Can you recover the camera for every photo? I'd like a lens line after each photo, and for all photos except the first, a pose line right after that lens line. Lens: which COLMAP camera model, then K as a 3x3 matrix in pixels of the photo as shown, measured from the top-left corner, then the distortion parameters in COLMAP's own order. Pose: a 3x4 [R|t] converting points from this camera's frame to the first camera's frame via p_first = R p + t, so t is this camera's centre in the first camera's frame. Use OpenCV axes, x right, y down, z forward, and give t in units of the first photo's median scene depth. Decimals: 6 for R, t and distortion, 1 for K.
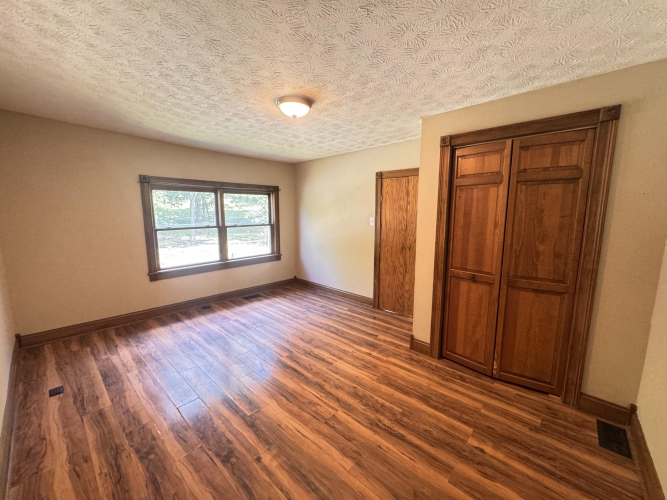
lens RADIAL K [[264.3, 0, 329.4], [0, 264.3, 247.9], [0, 0, 1]] dist [-0.003331, 0.000466]
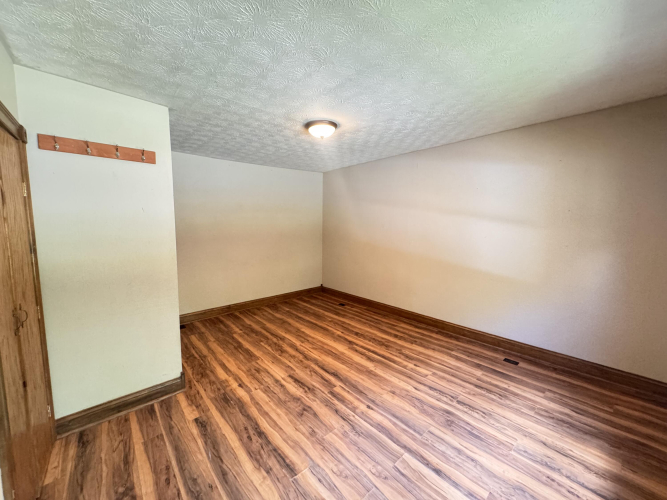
lens RADIAL K [[264.3, 0, 332.7], [0, 264.3, 249.0], [0, 0, 1]] dist [-0.003331, 0.000466]
pose [[-0.994931, -0.015371, 0.099382, -0.262484], [0.009816, 0.968687, 0.248092, -0.278012], [-0.100084, 0.247810, -0.963625, 1.958531]]
